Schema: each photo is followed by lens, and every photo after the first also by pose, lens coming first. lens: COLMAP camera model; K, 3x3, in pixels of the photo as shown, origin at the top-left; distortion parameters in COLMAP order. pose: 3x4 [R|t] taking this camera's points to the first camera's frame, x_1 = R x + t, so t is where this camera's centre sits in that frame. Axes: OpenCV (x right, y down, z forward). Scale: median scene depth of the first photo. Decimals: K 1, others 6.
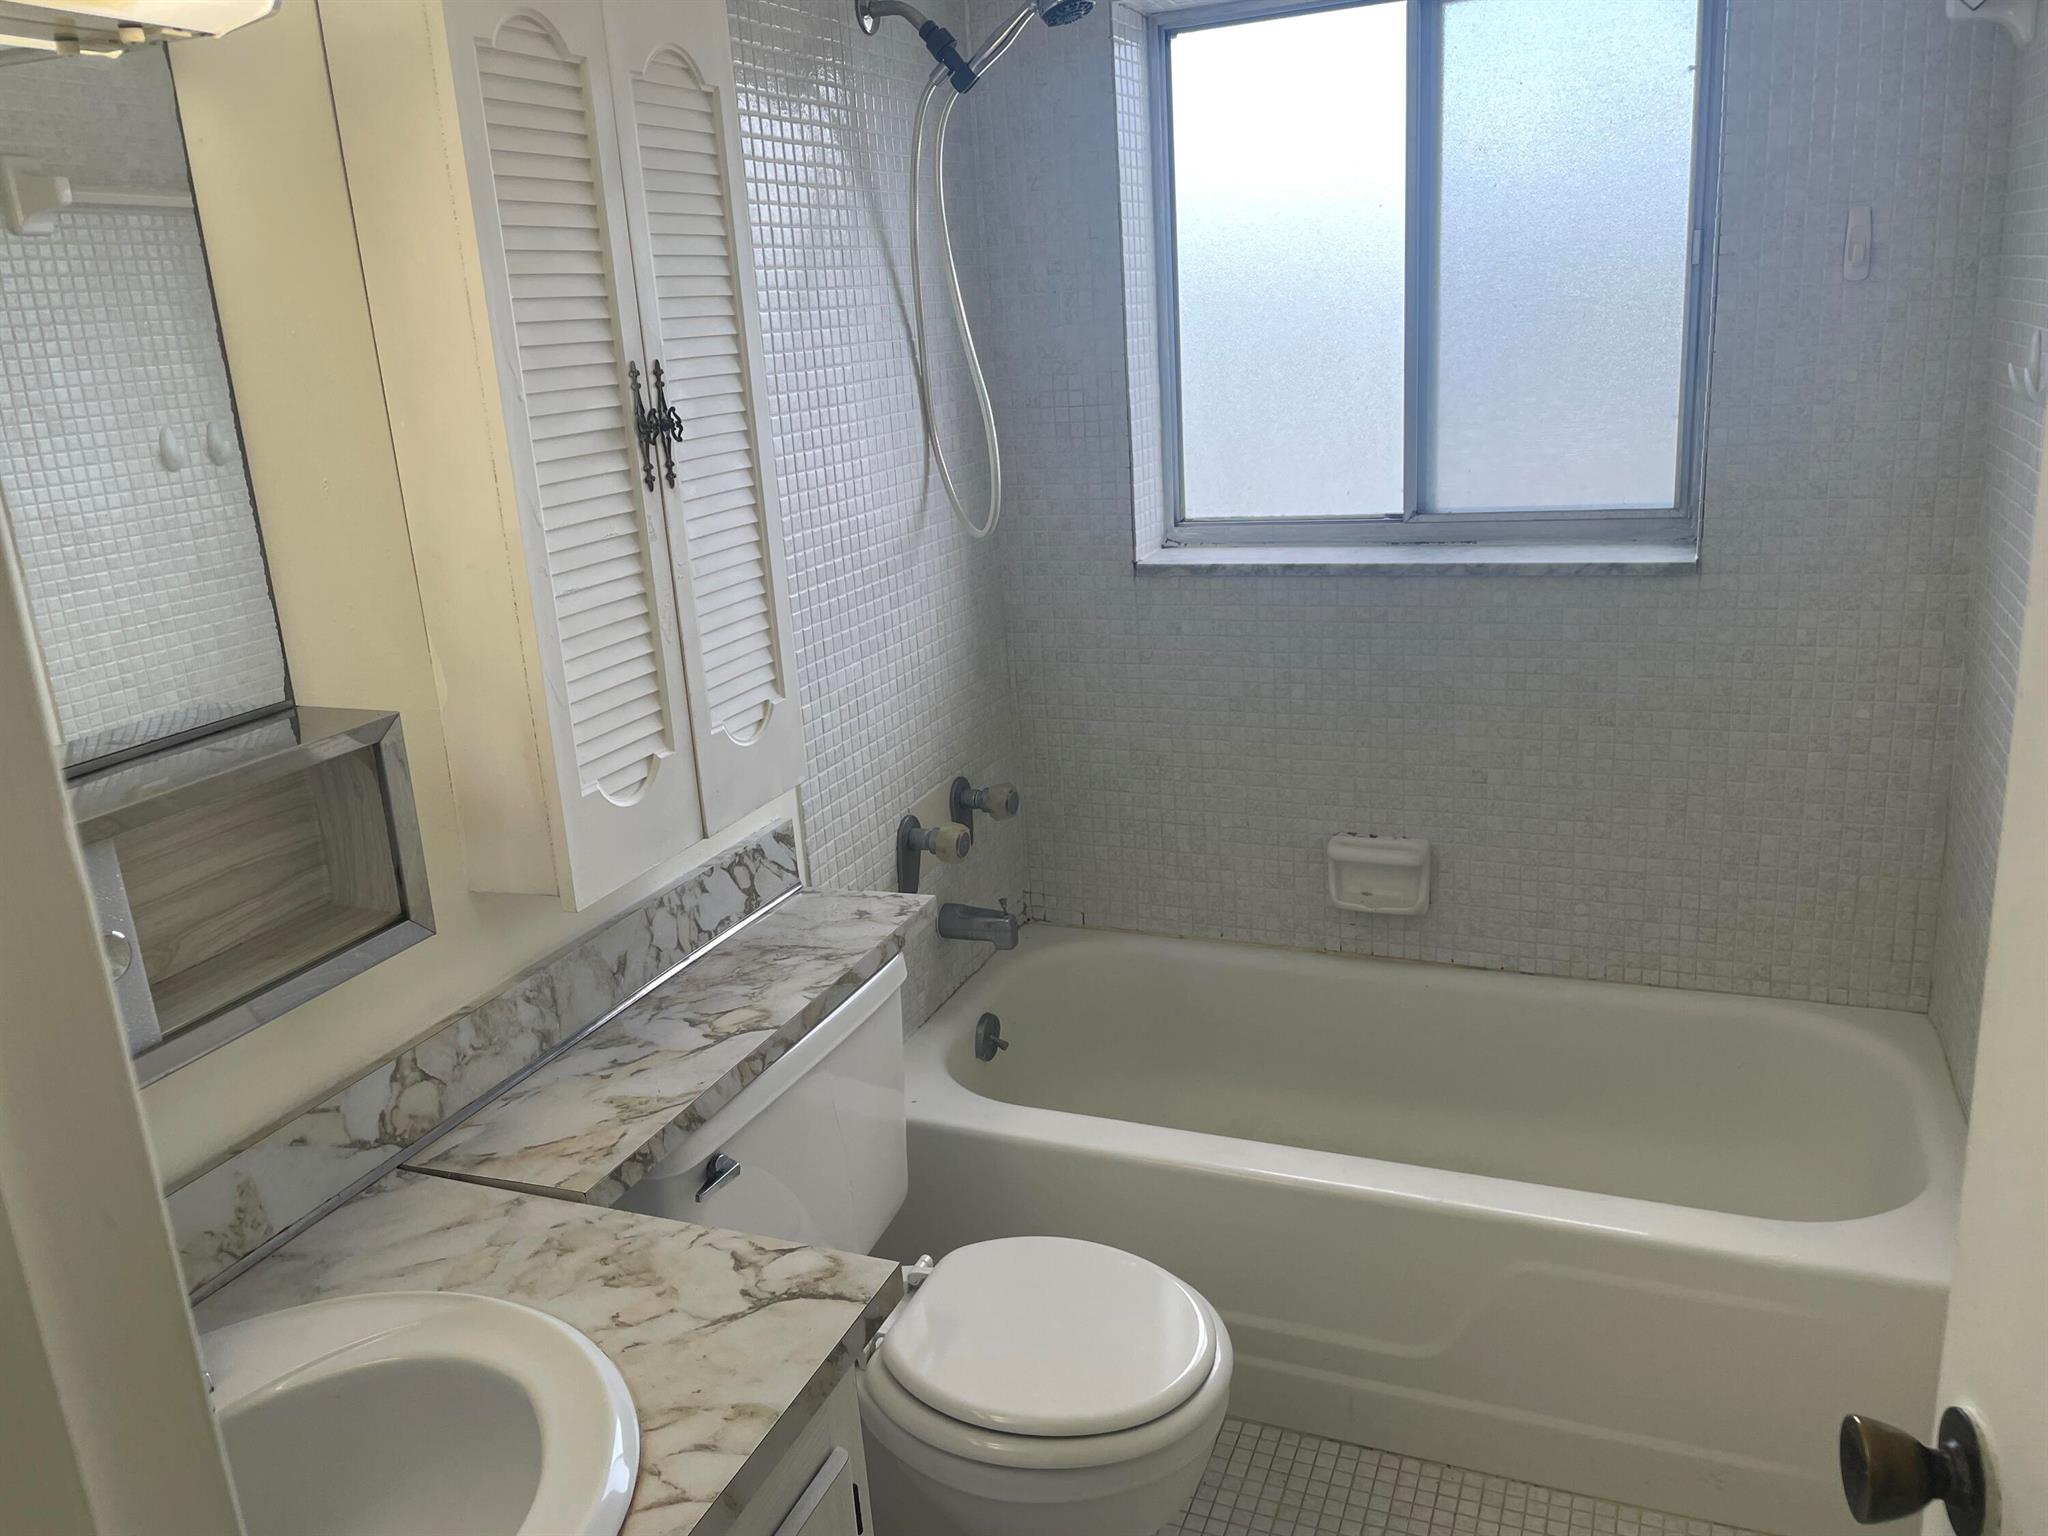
lens RADIAL K [[1524.7, 0, 1024.0], [0, 1524.7, 721.7], [0, 0, 1]] dist [0.100429, -0.142314]
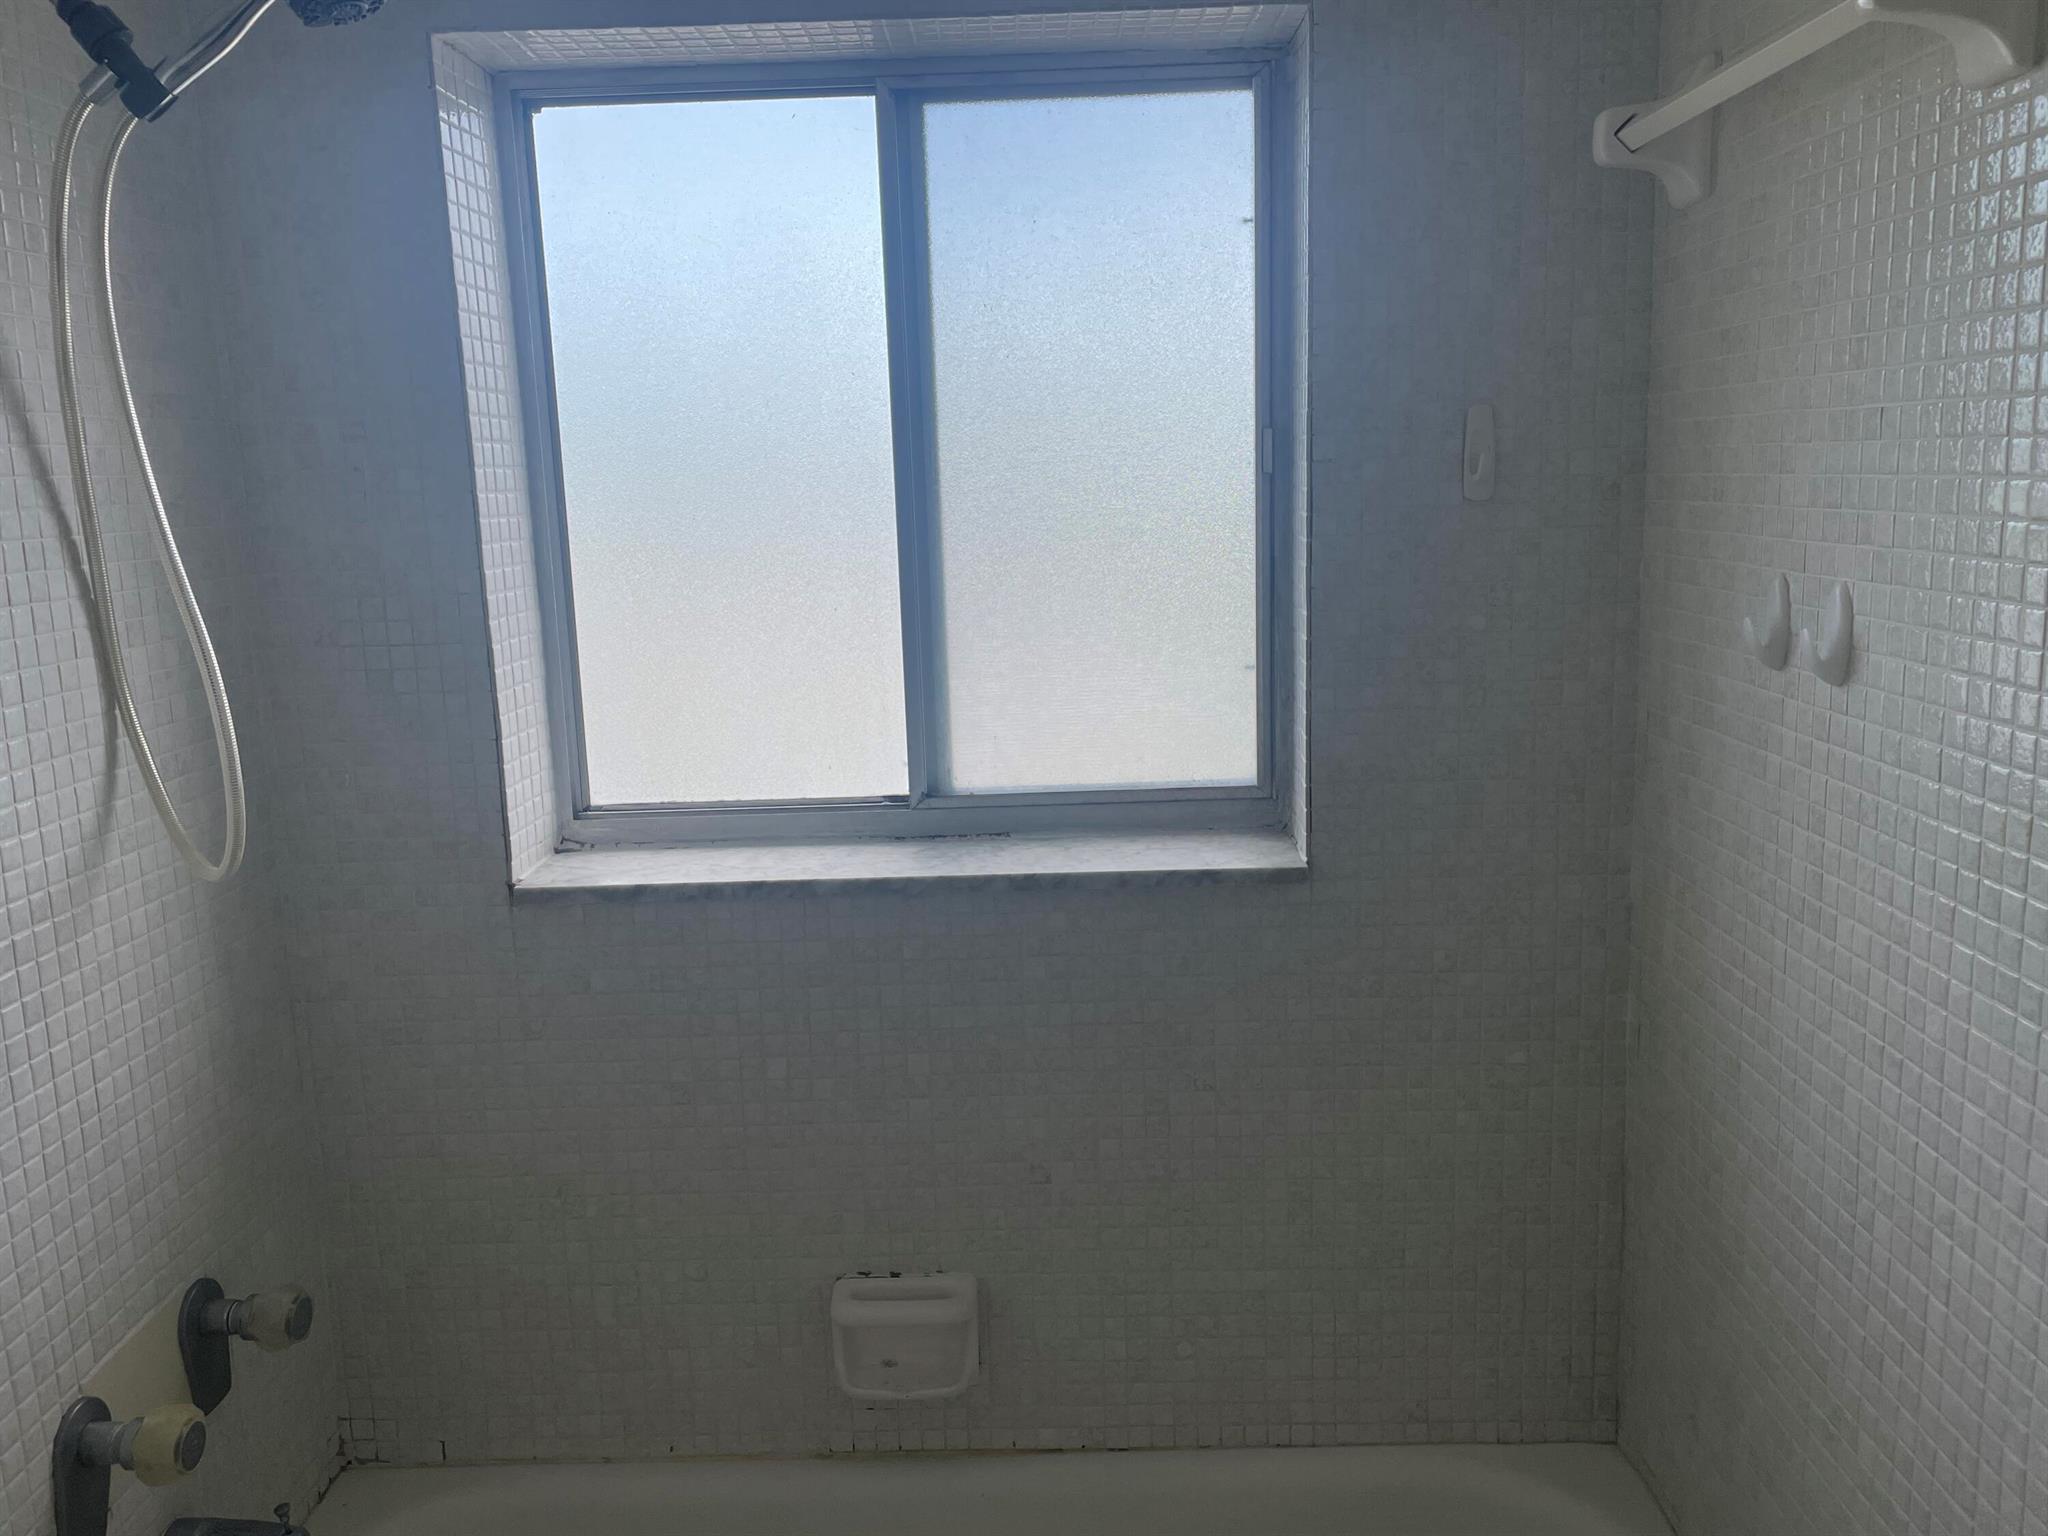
lens RADIAL K [[1533.2, 0, 1028.6], [0, 1533.2, 756.2], [0, 0, 1]] dist [0.080187, -0.100445]
pose [[0.928578, -0.029368, 0.369973, 0.037957], [0.066130, 0.994005, -0.087073, -0.091376], [-0.365198, 0.105321, 0.924953, 0.332435]]
